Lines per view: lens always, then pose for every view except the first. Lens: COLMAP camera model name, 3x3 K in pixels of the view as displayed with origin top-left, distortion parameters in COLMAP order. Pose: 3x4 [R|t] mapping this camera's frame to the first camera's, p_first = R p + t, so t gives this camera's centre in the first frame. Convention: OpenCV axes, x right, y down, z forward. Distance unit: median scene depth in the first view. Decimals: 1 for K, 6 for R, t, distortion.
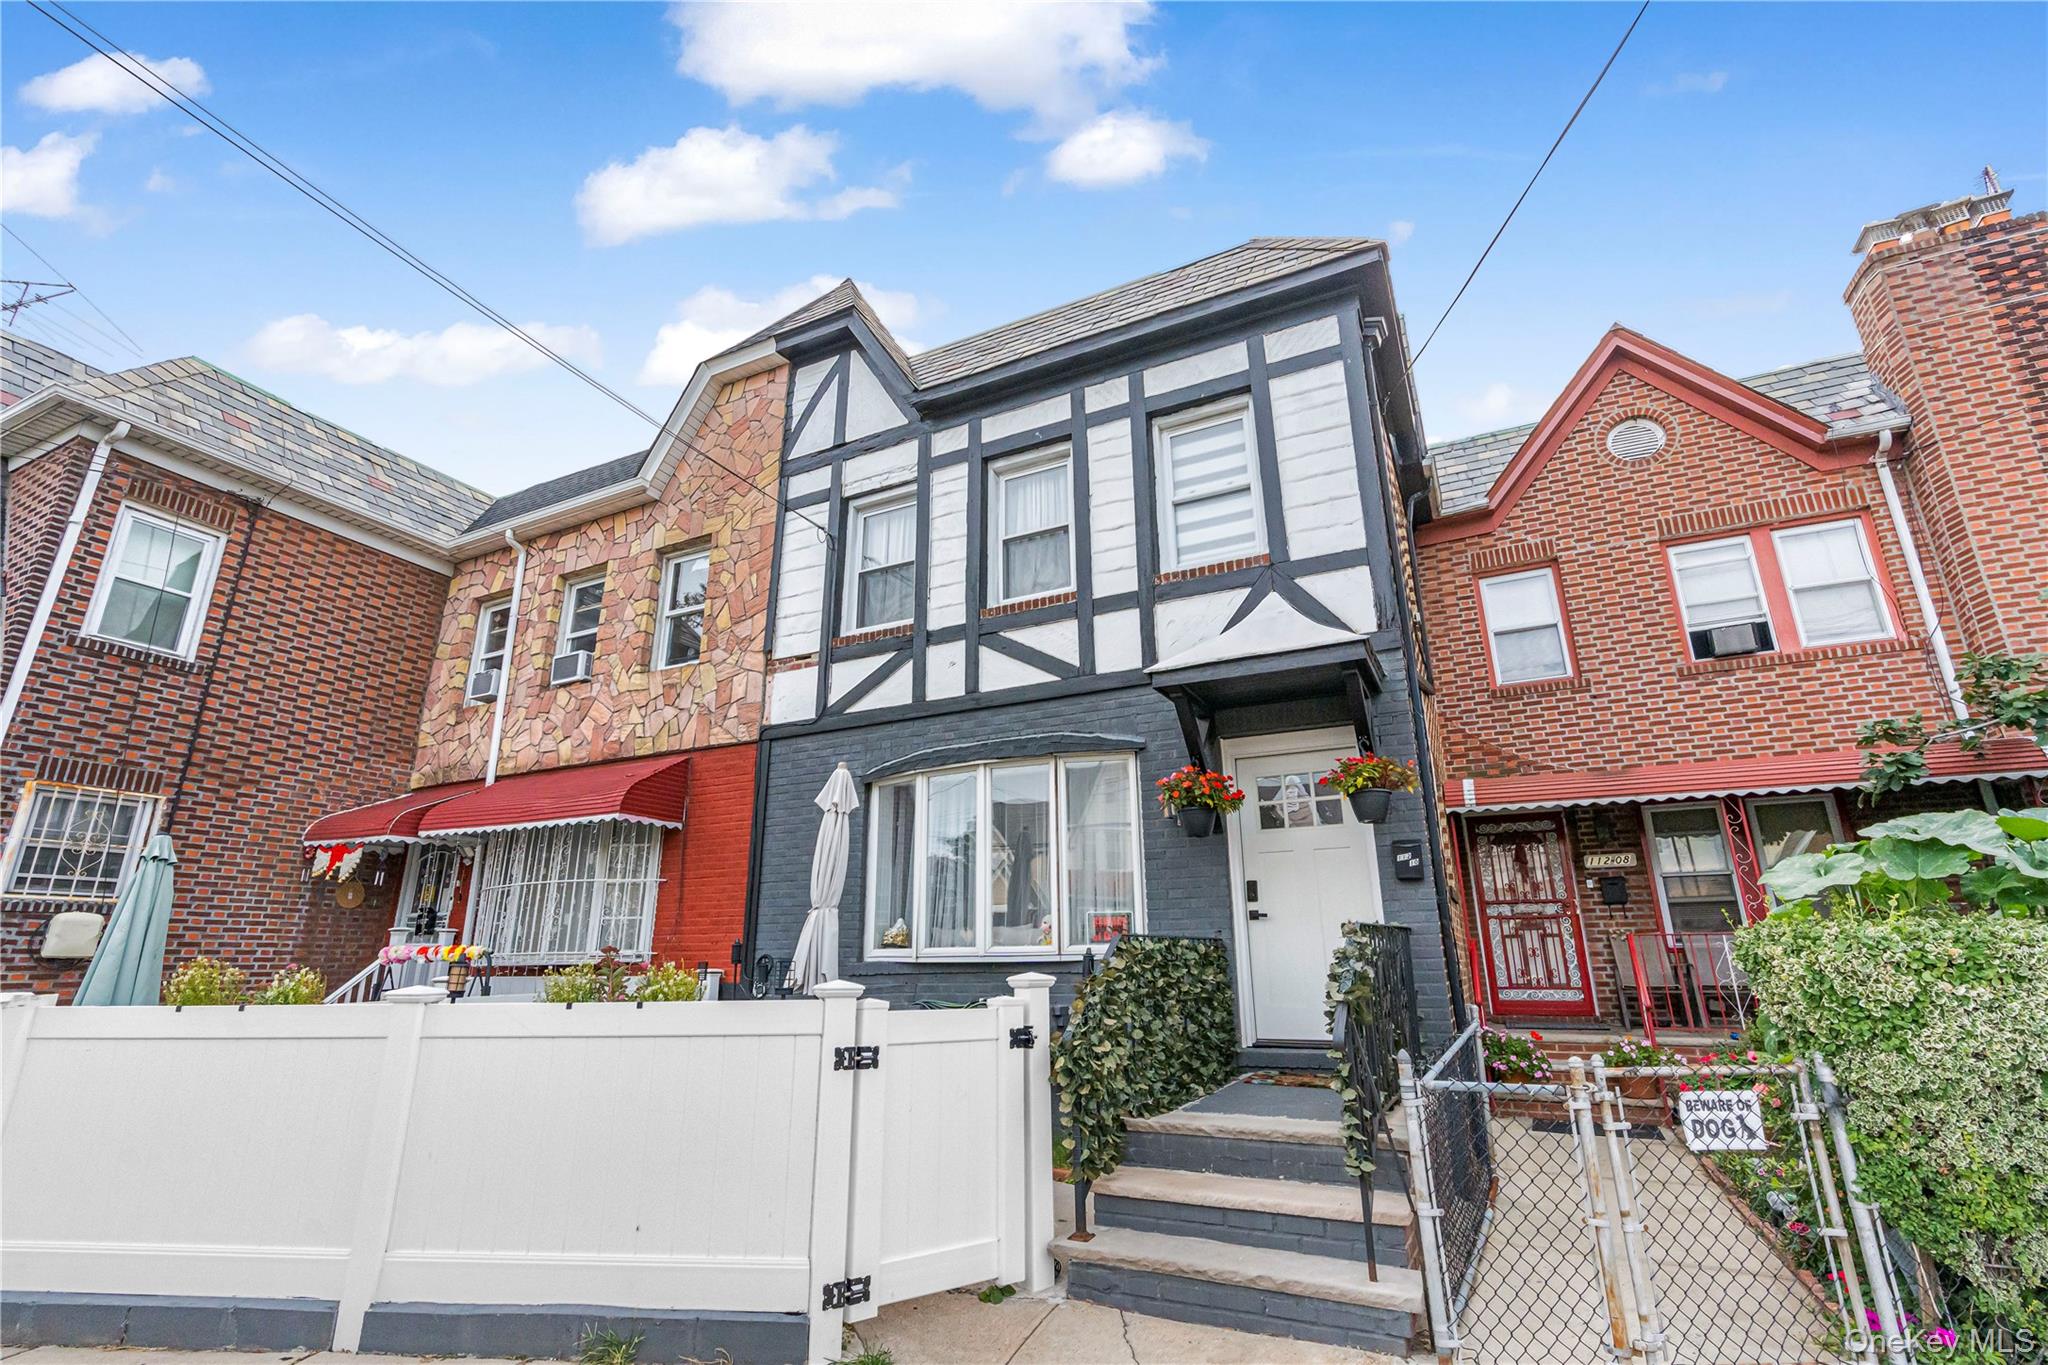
lens RADIAL K [[917.7, 0, 1028.6], [0, 917.7, 688.7], [0, 0, 1]] dist [-0.003801, 0.000238]
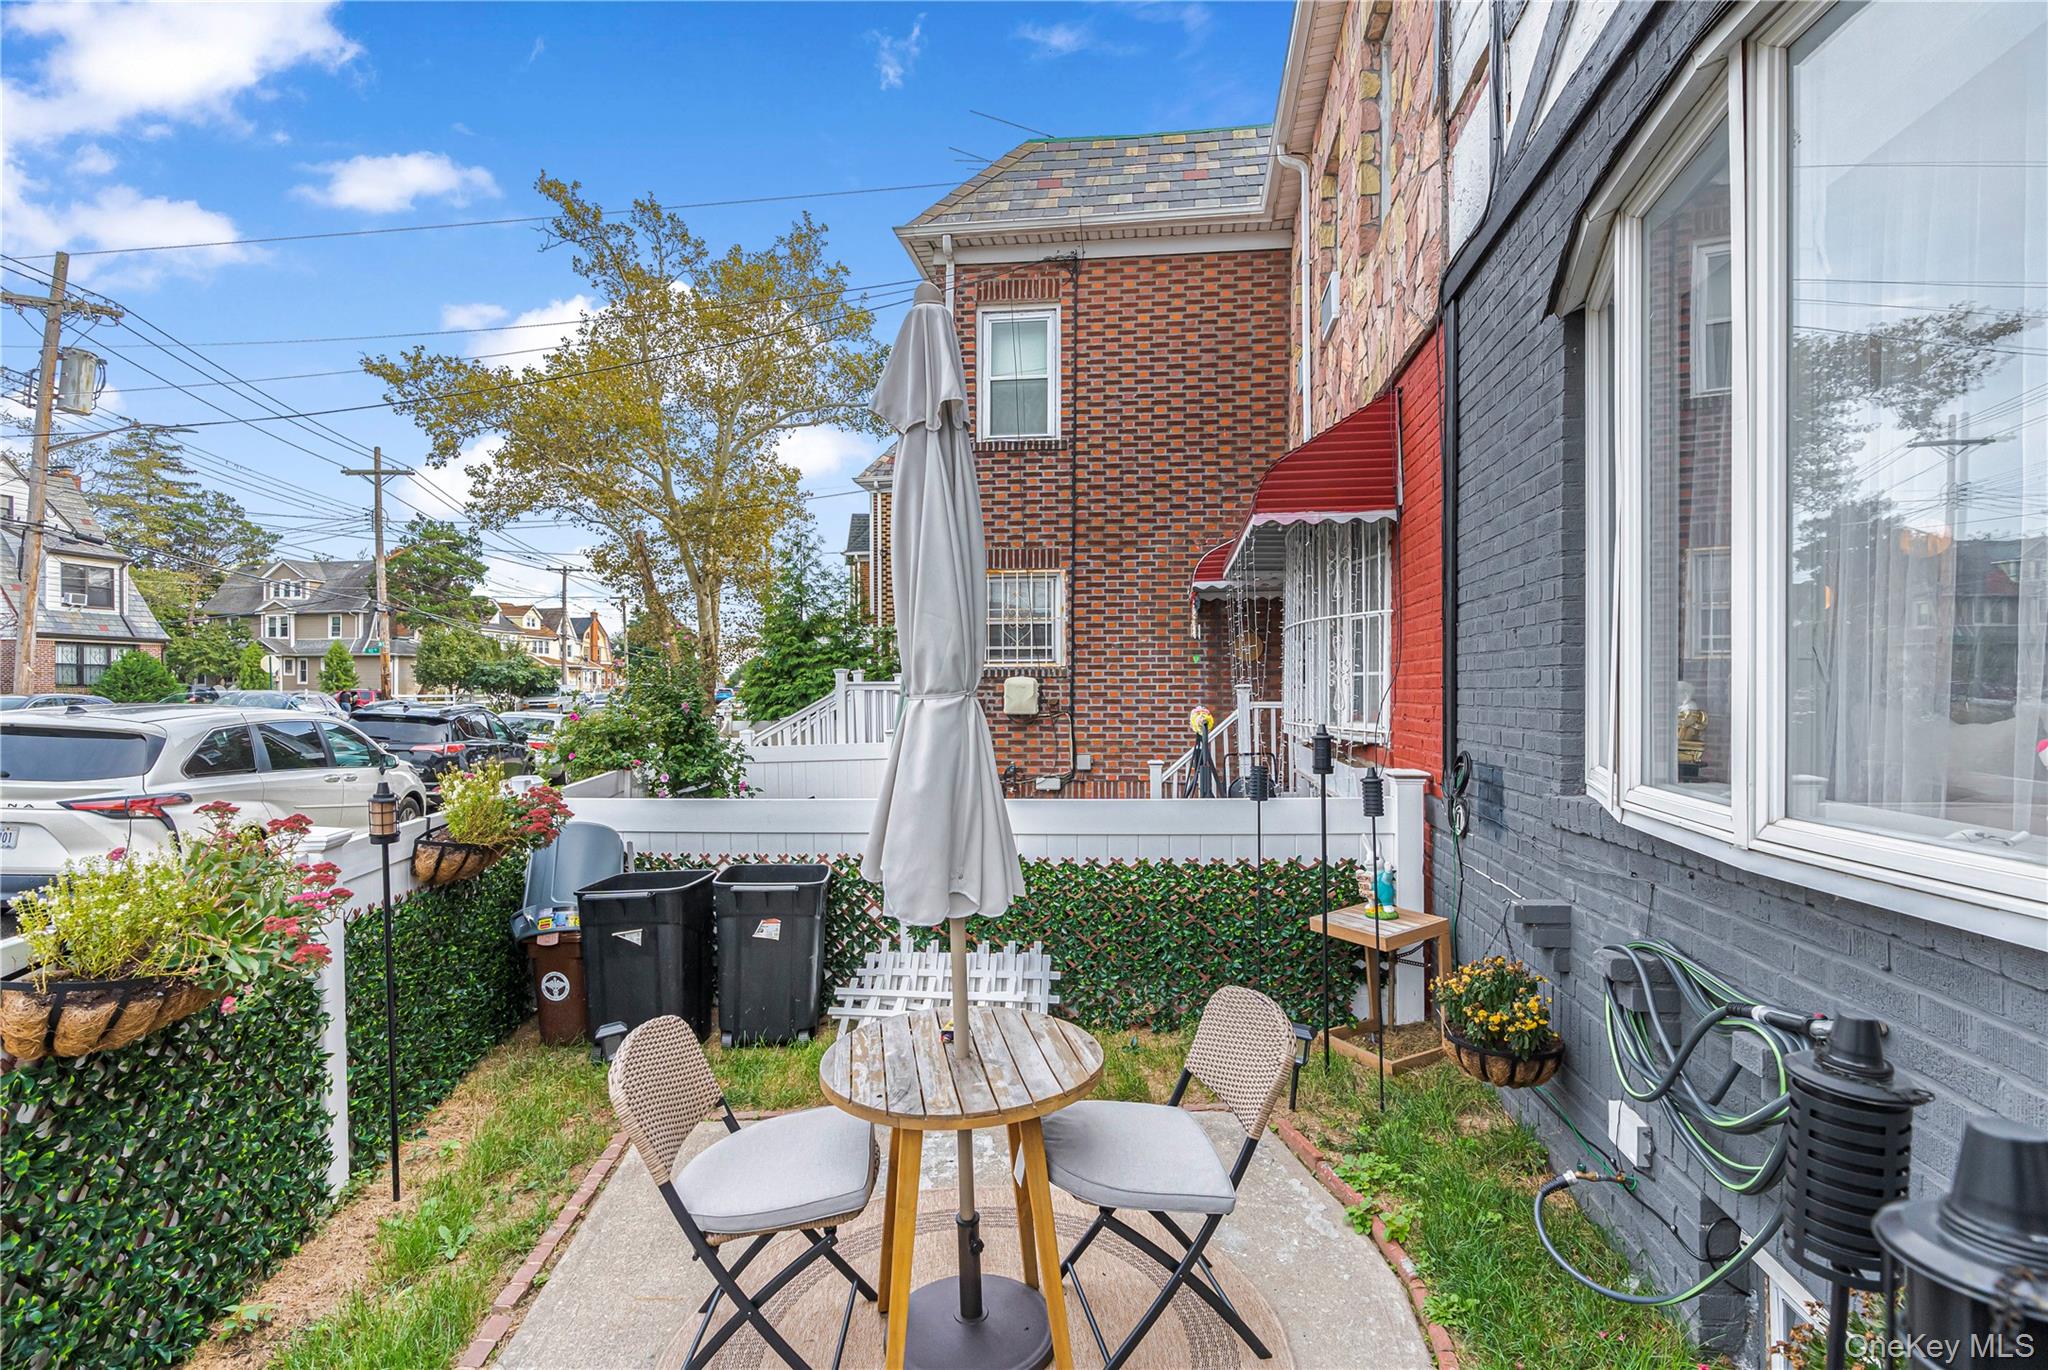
lens RADIAL K [[917.7, 0, 1028.6], [0, 917.7, 691.2], [0, 0, 1]] dist [-0.003801, 0.000238]
pose [[0.313970, 0.013188, -0.949341, 0.064406], [0.271483, 0.956907, 0.103079, 0.130406], [0.909791, -0.290093, 0.296860, 0.592893]]
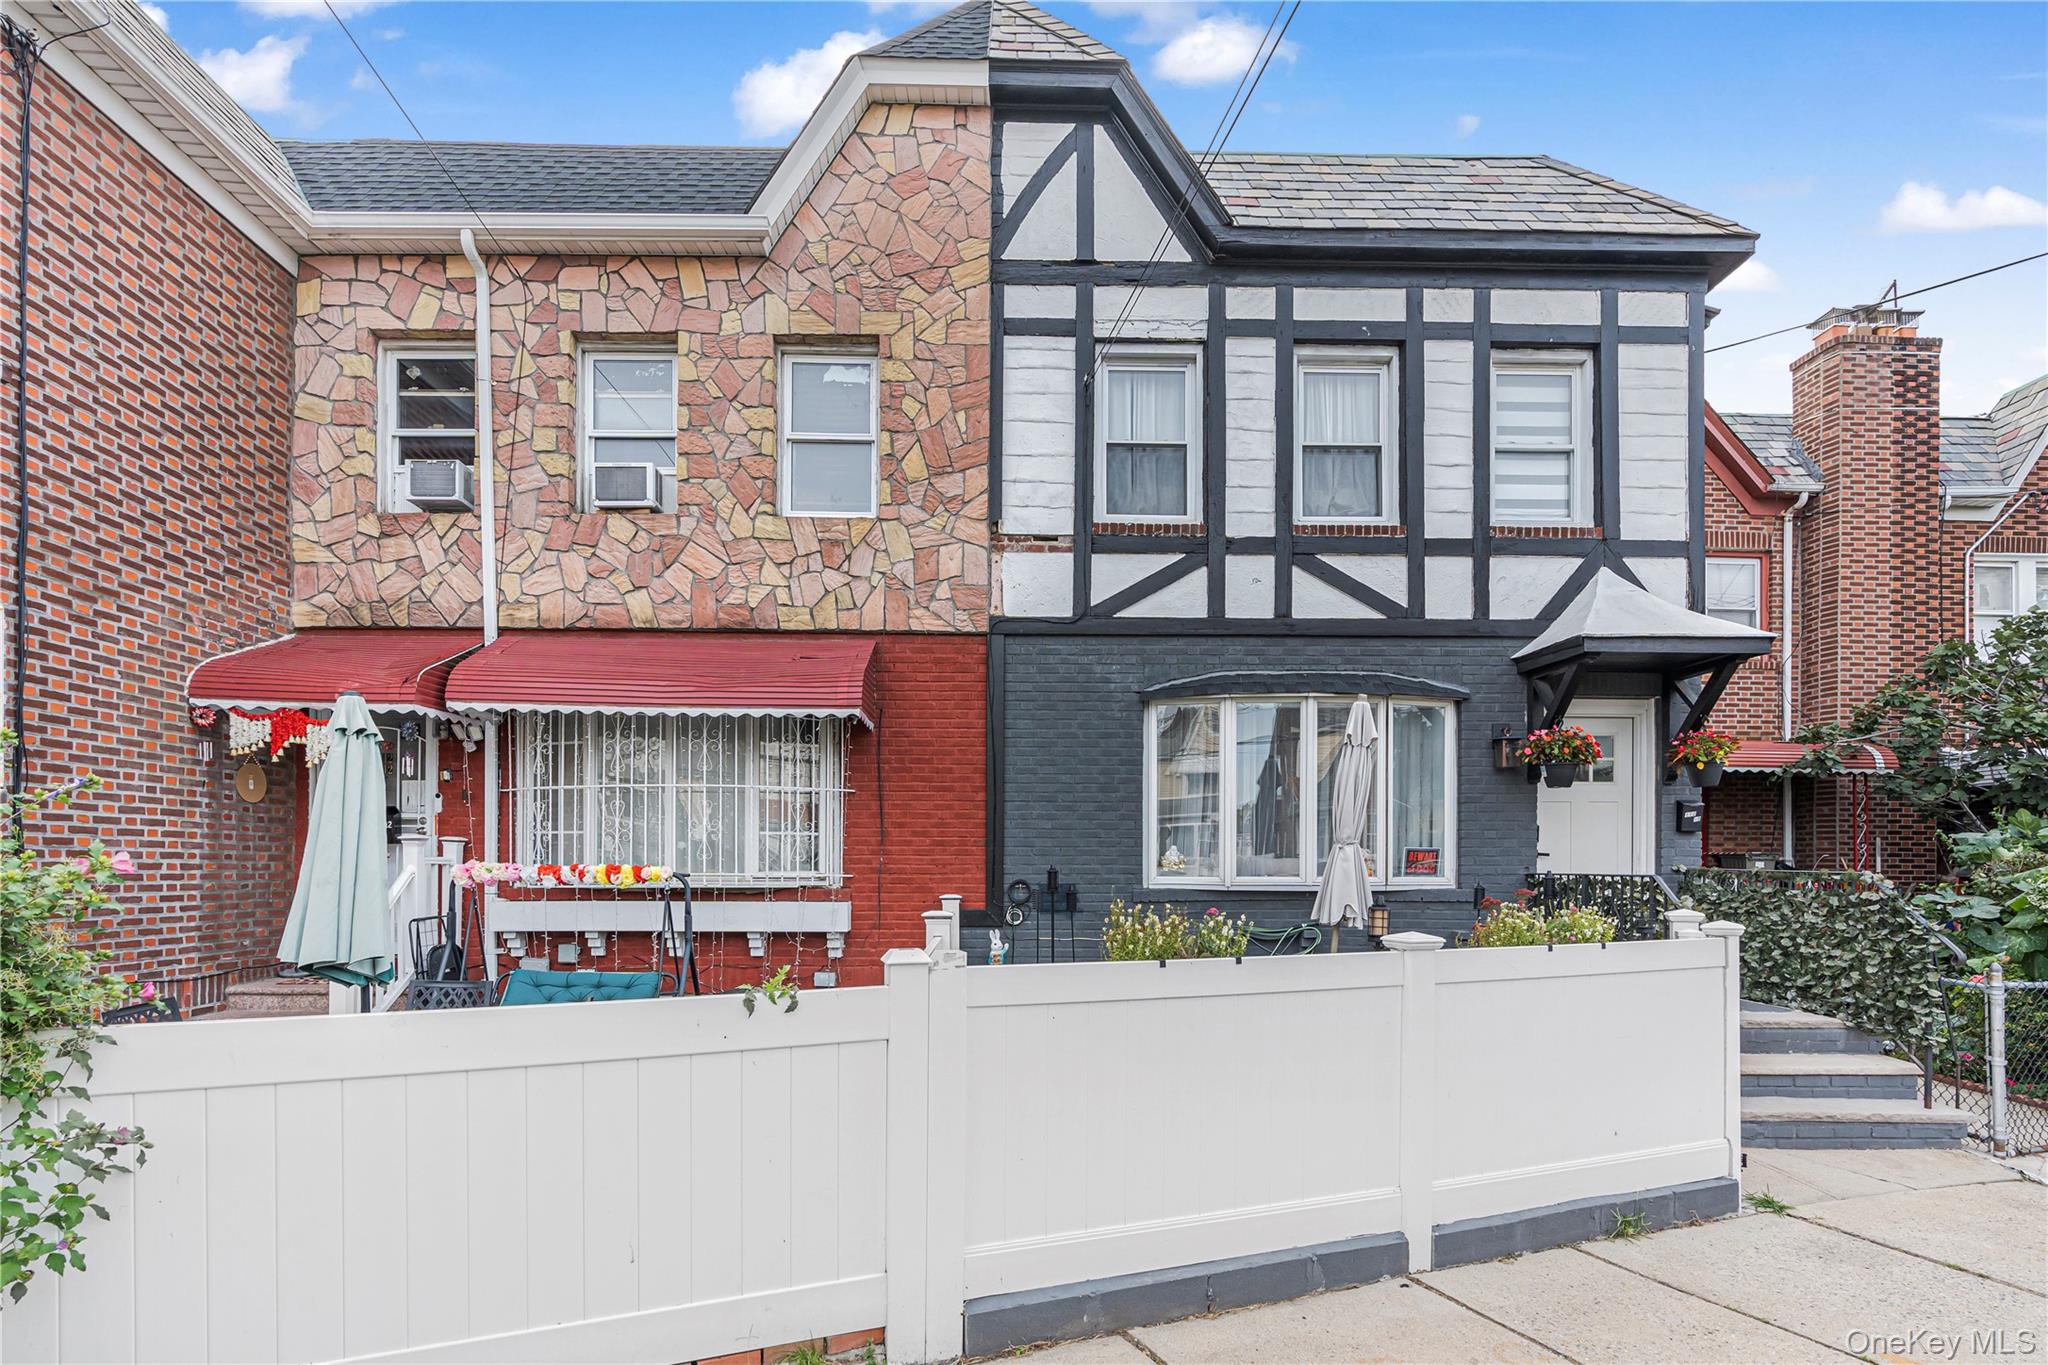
lens RADIAL K [[977.2, 0, 1026.5], [0, 977.2, 877.3], [0, 0, 1]] dist [-0.003600, 0.000458]
pose [[0.891028, 0.008730, 0.453865, -0.639479], [-0.140674, 0.955907, 0.257785, 0.032981], [-0.431603, -0.293541, 0.852967, 0.151523]]
